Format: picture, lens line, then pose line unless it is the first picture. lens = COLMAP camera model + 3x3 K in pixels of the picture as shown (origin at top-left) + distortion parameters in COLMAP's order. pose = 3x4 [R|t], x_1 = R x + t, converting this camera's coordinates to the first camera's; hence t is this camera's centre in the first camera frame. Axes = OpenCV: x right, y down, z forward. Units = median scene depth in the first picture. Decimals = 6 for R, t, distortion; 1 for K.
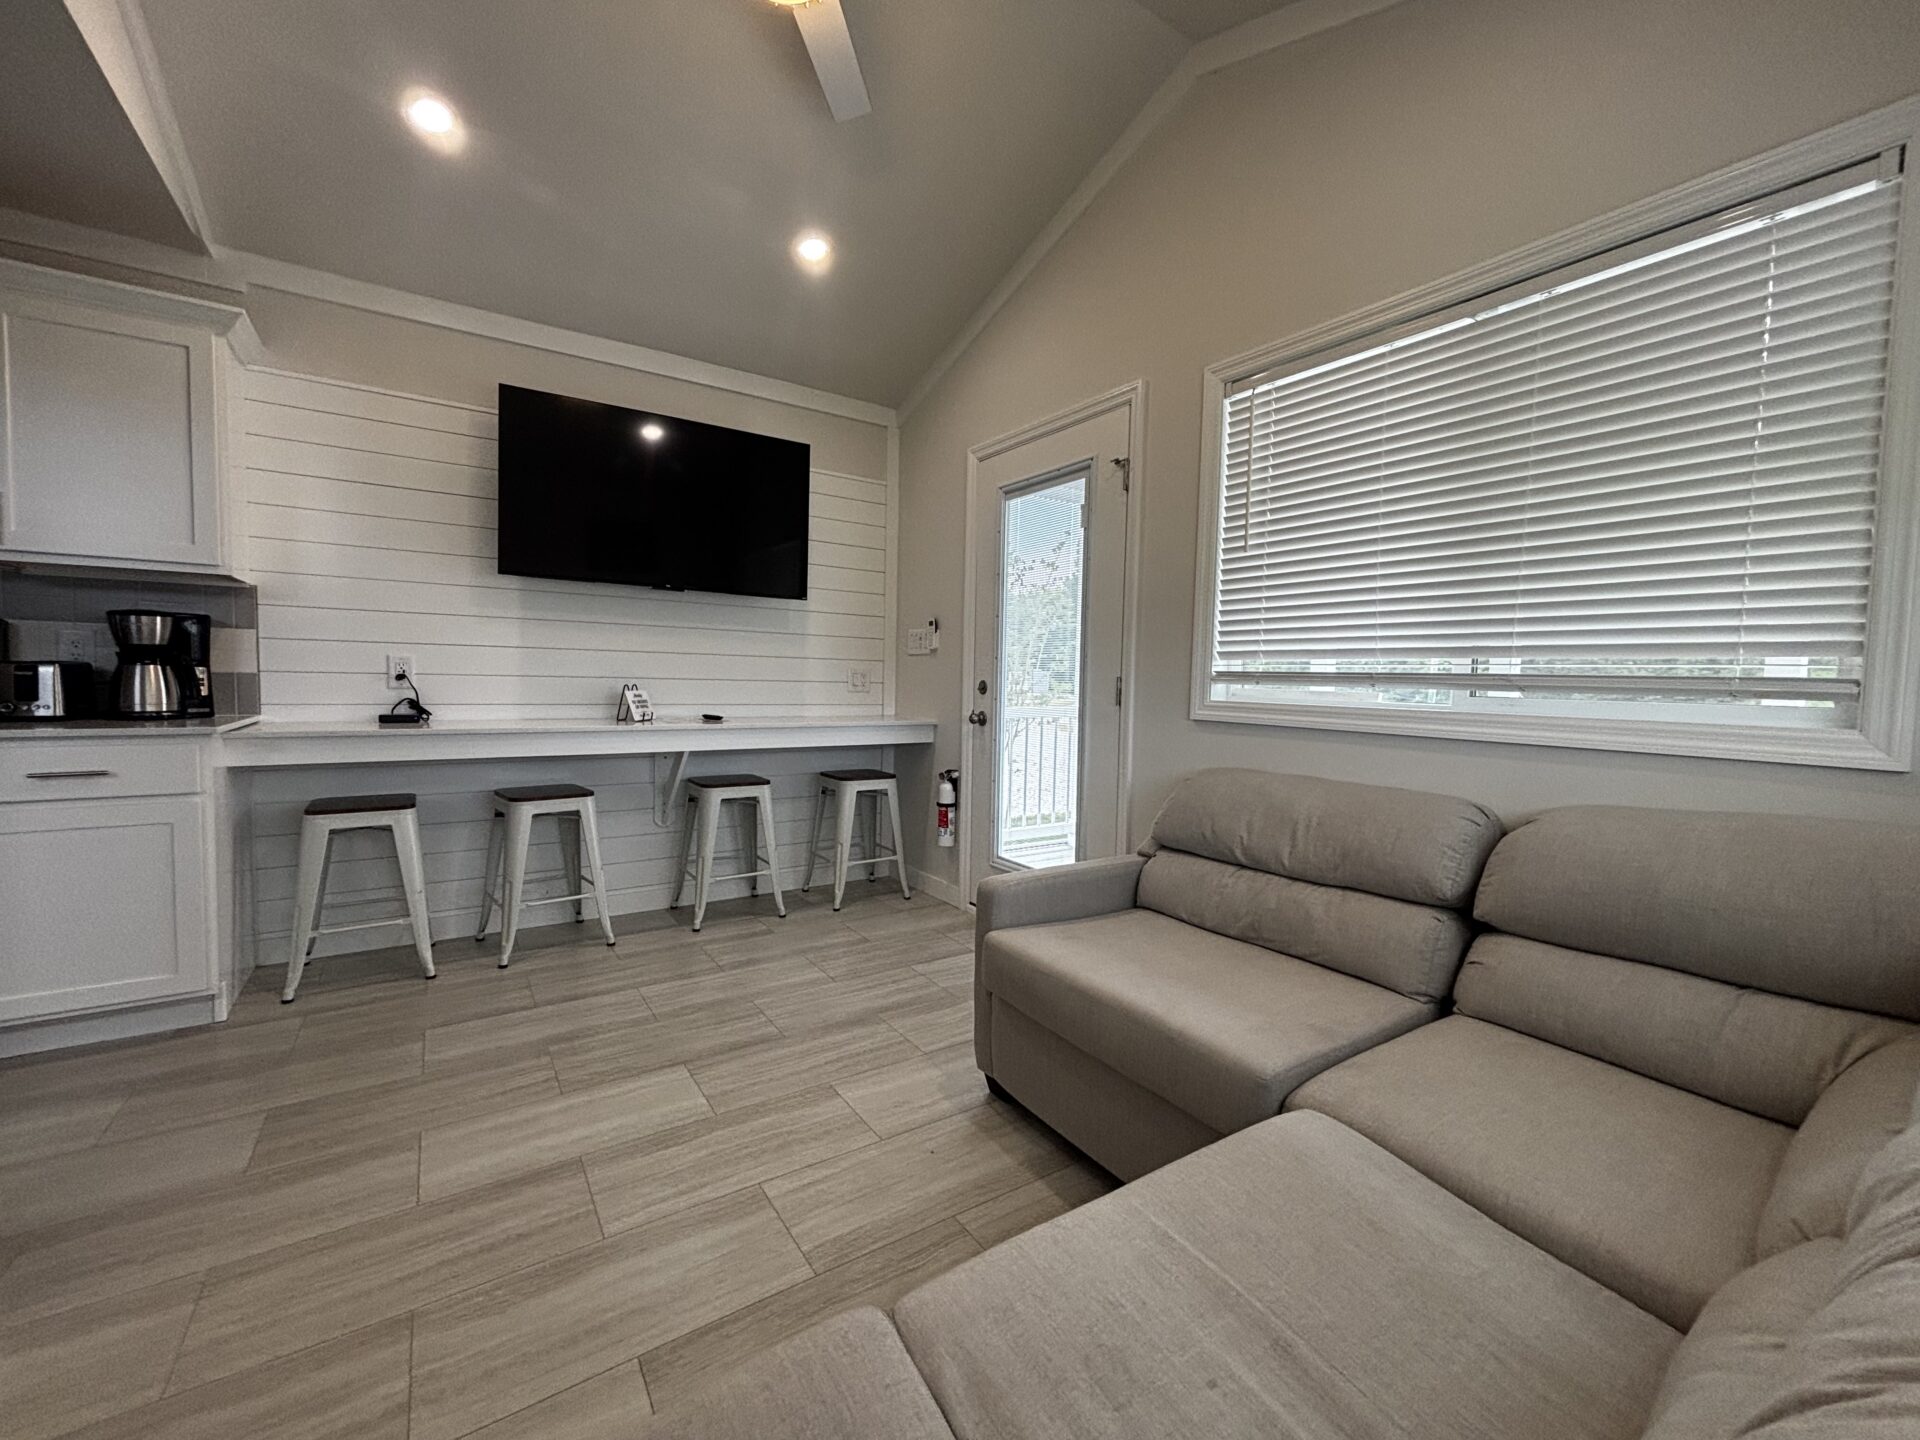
lens RADIAL K [[767.5, 0, 960.0], [0, 767.5, 720.0], [0, 0, 1]] dist [0.011403, 0.000227]
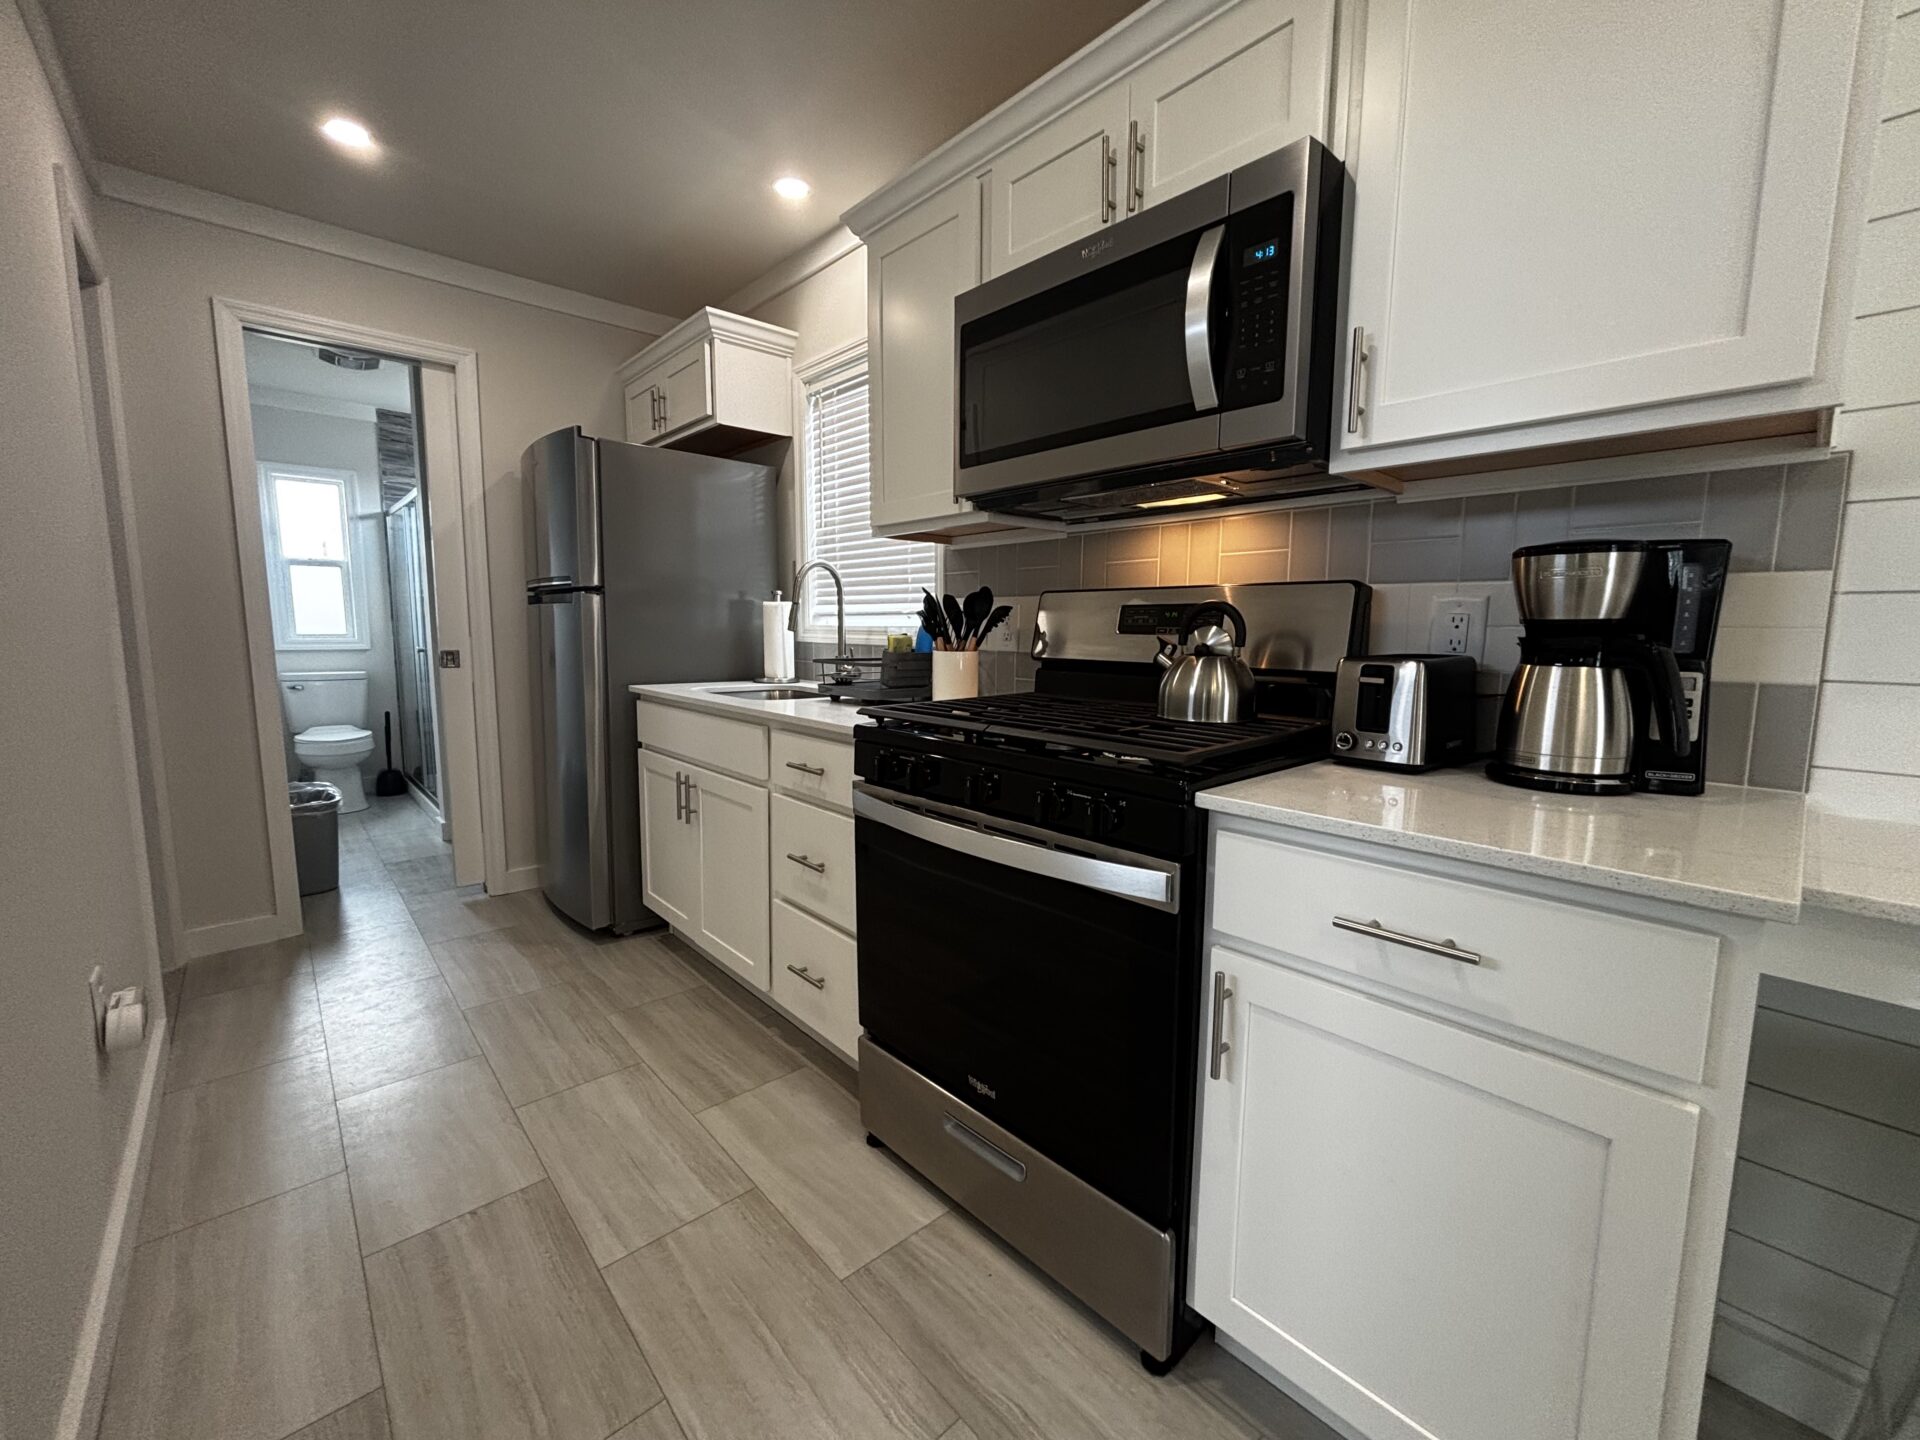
lens RADIAL K [[767.5, 0, 960.0], [0, 767.5, 720.0], [0, 0, 1]] dist [0.011403, 0.000227]
pose [[0.150056, 0.092763, -0.984316, -0.647710], [-0.065076, 0.994356, 0.083789, -0.052968], [0.986533, 0.051483, 0.155246, 0.574795]]
